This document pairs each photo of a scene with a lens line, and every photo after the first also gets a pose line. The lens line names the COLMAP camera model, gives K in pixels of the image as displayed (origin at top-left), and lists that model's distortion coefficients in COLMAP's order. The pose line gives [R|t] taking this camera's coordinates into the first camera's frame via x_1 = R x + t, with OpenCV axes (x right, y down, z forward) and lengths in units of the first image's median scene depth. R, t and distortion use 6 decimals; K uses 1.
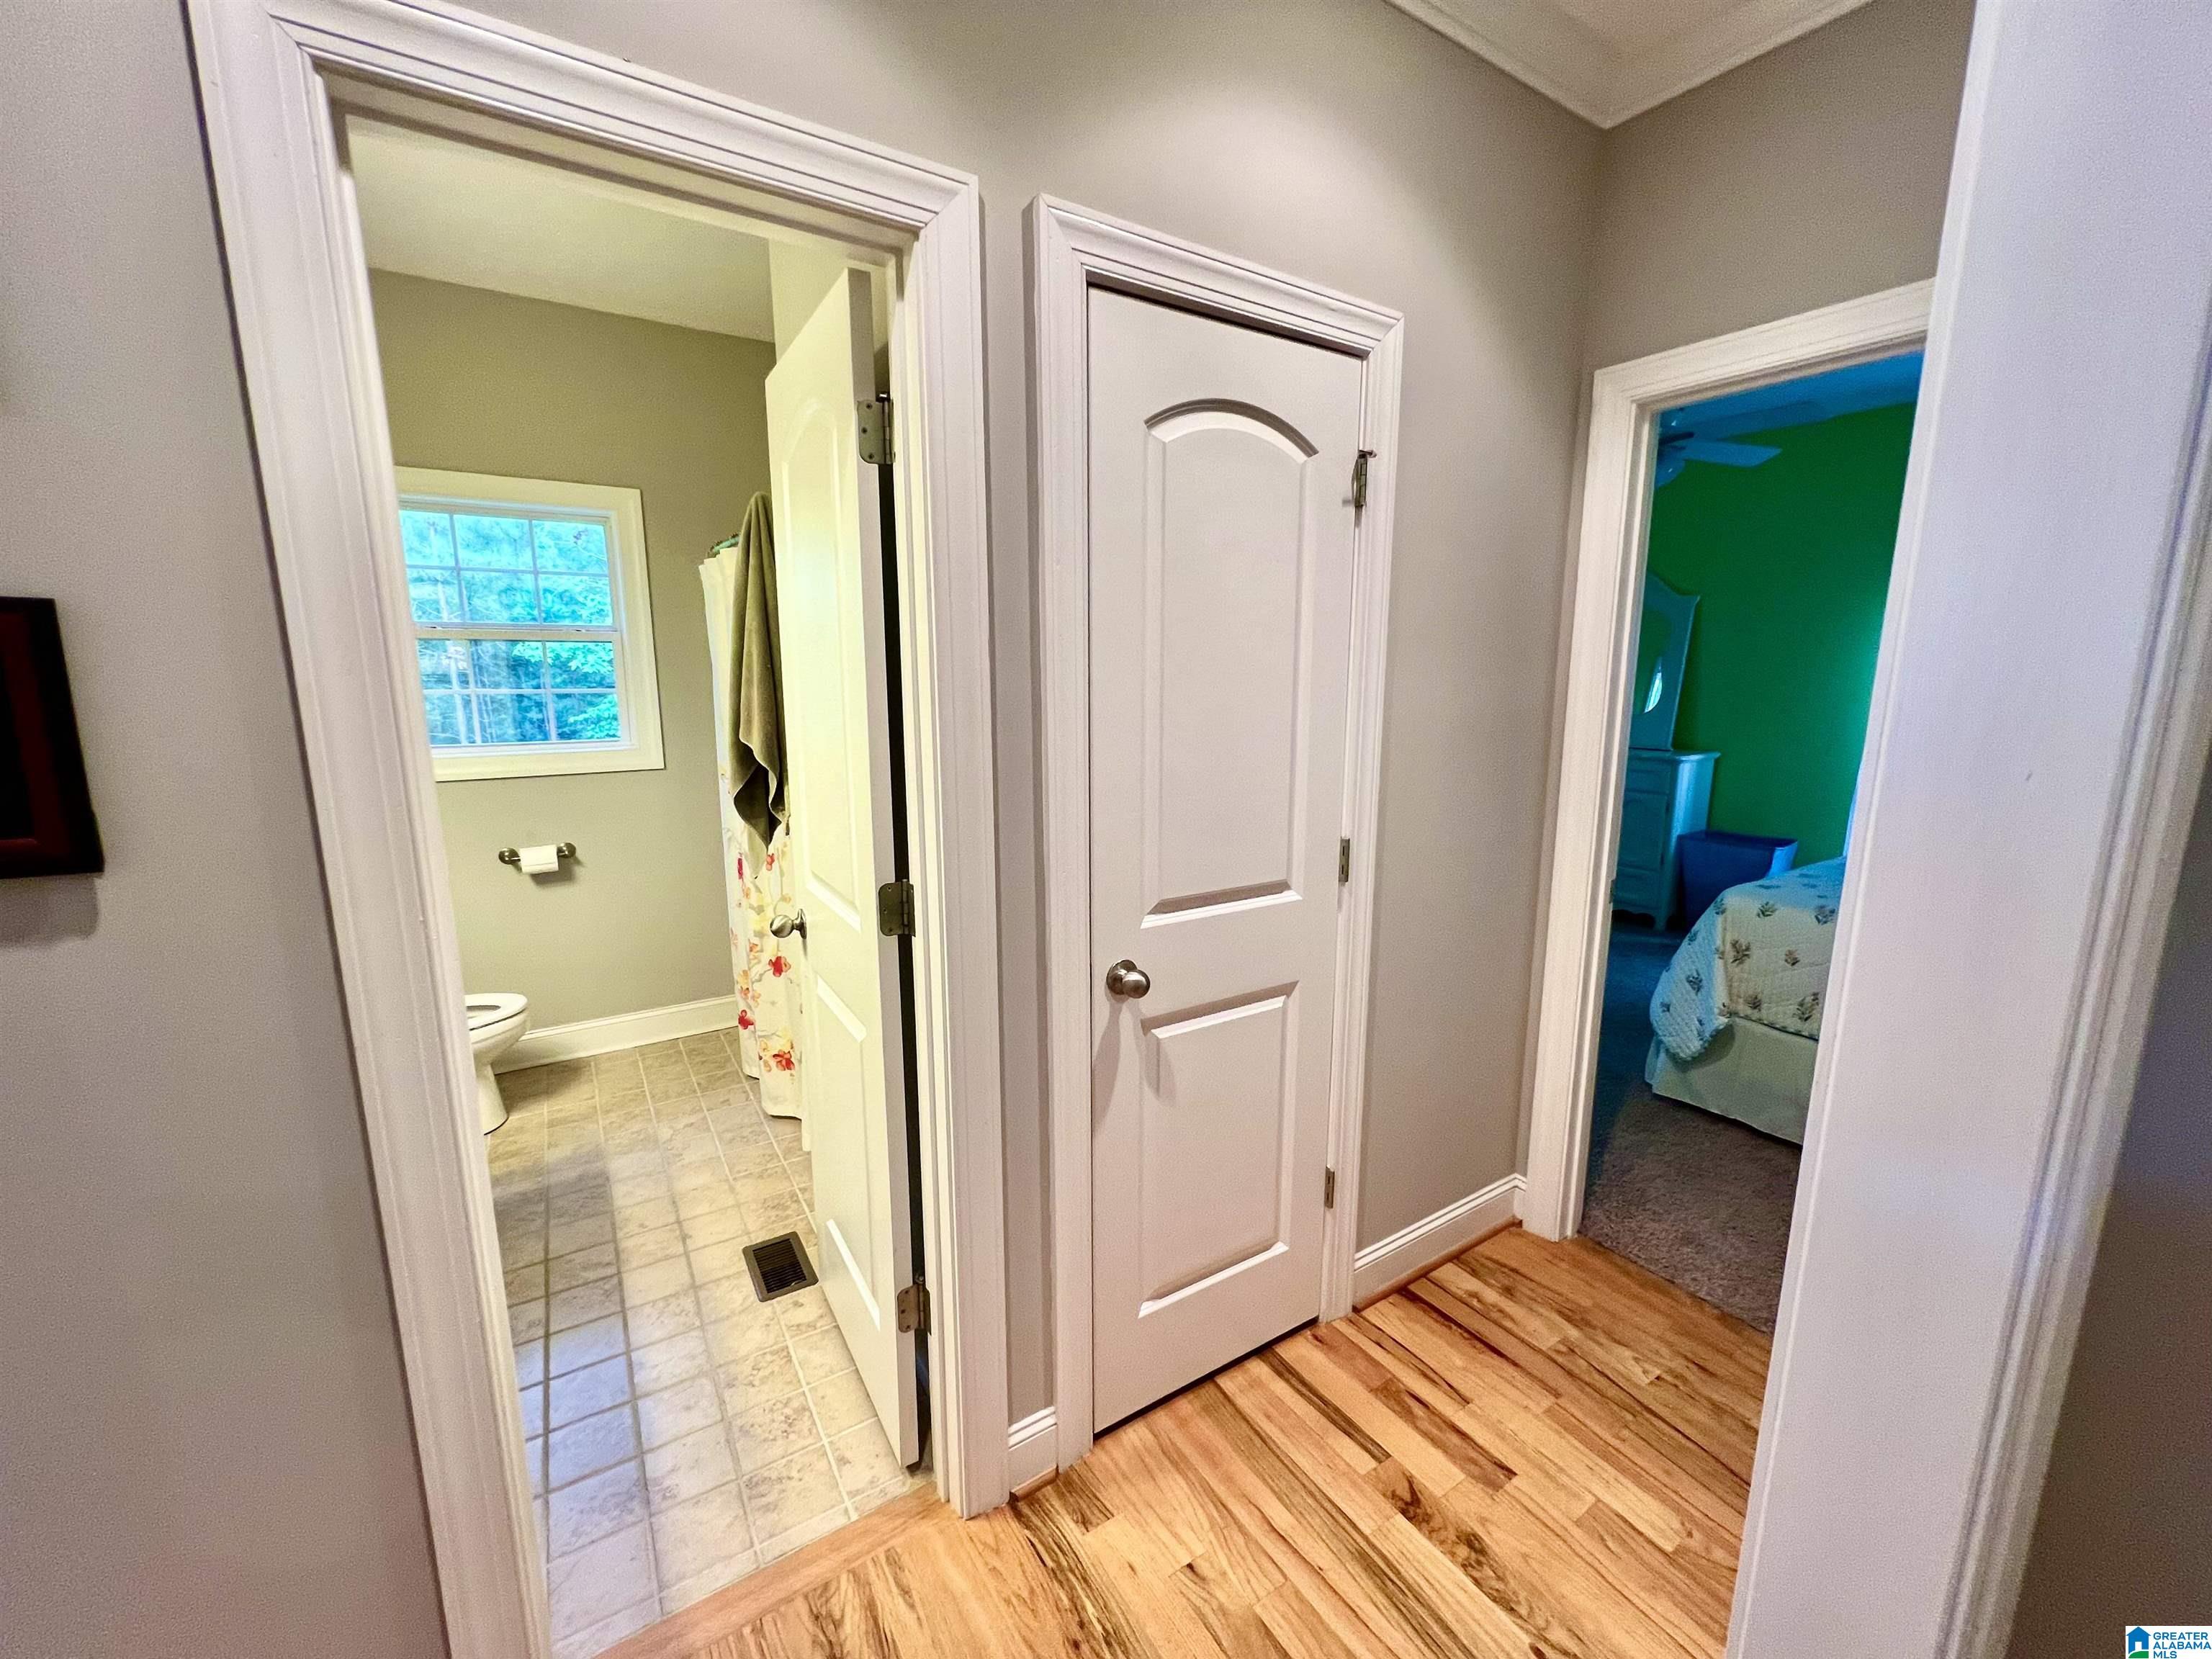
lens RADIAL K [[885.7, 0, 1110.4], [0, 885.7, 833.1], [0, 0, 1]] dist [0.002406, 0.000334]
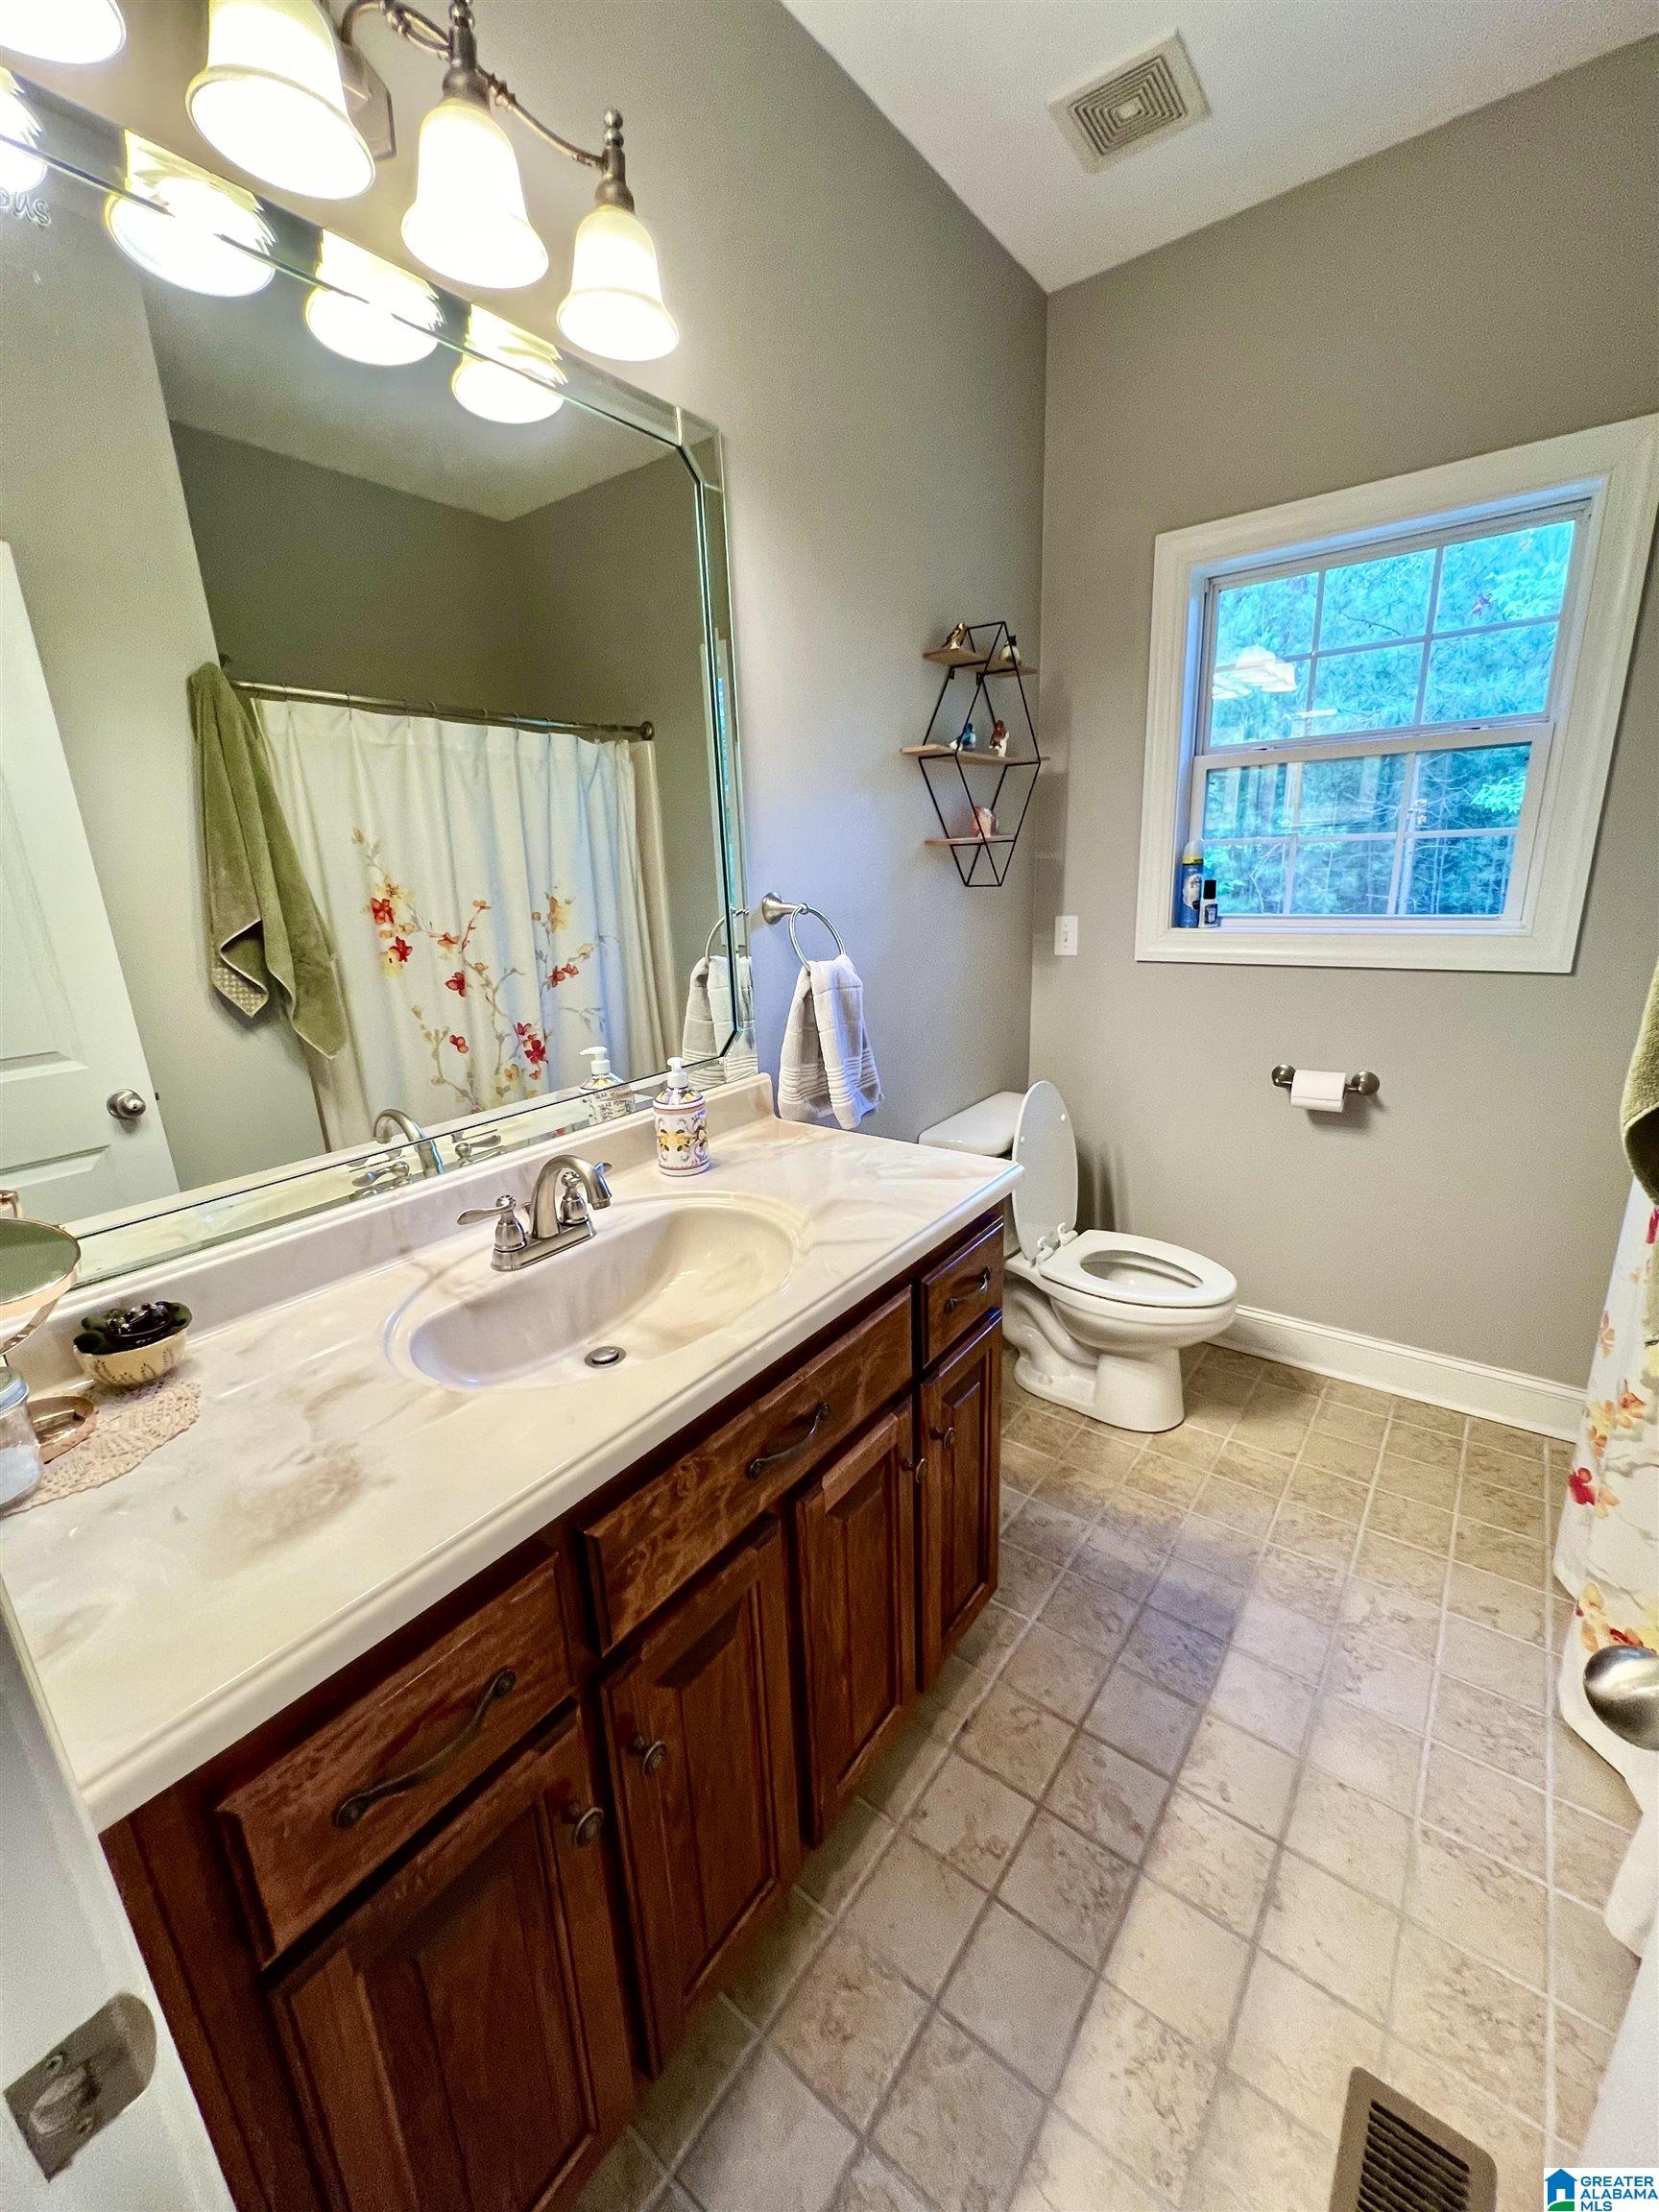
lens RADIAL K [[885.7, 0, 831.1], [0, 885.7, 1111.4], [0, 0, 1]] dist [0.002406, 0.000334]
pose [[0.346412, 0.240552, -0.906716, -0.154495], [-0.128429, 0.969623, 0.208175, -0.049222], [0.929250, 0.044334, 0.366783, 0.406757]]
